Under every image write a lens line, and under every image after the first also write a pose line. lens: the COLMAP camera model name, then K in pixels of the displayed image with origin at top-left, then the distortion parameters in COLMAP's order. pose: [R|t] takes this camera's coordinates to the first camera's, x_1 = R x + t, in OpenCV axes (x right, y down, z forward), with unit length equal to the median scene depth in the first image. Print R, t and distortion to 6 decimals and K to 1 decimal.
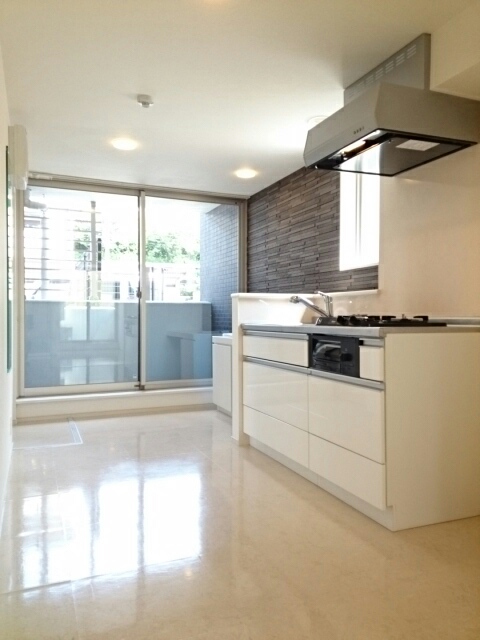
lens RADIAL K [[495.3, 0, 240.0], [0, 495.3, 320.0], [0, 0, 1]] dist [0.003514, 0.001546]
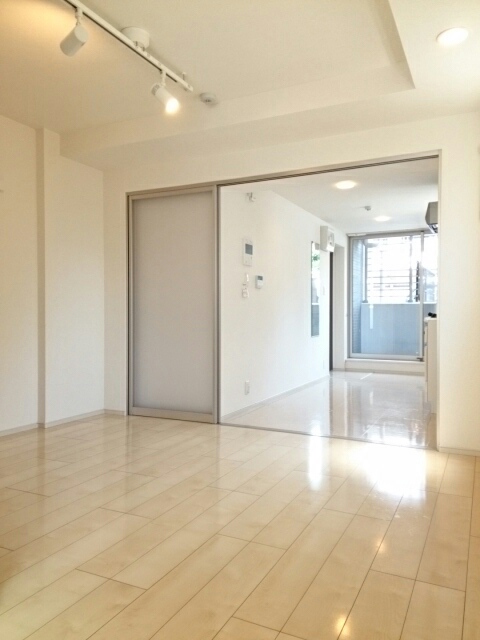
lens RADIAL K [[495.3, 0, 240.0], [0, 495.3, 320.0], [0, 0, 1]] dist [0.003514, 0.001546]
pose [[0.657836, 0.014044, -0.753030, 0.647002], [-0.014283, 0.999879, 0.006171, 0.013454], [0.753026, 0.006696, 0.657957, -0.486033]]
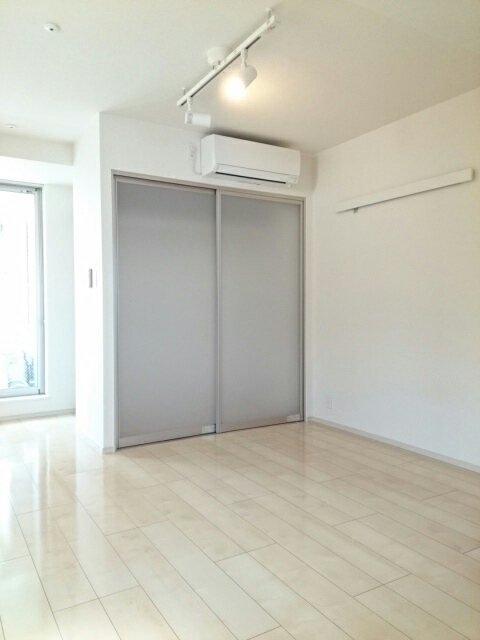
lens RADIAL K [[495.3, 0, 240.0], [0, 495.3, 320.0], [0, 0, 1]] dist [0.003514, 0.001546]
pose [[-0.987889, 0.013767, -0.154550, -1.040675], [0.005736, 0.998616, 0.052288, -0.159492], [0.155056, 0.050768, -0.986600, 2.808826]]
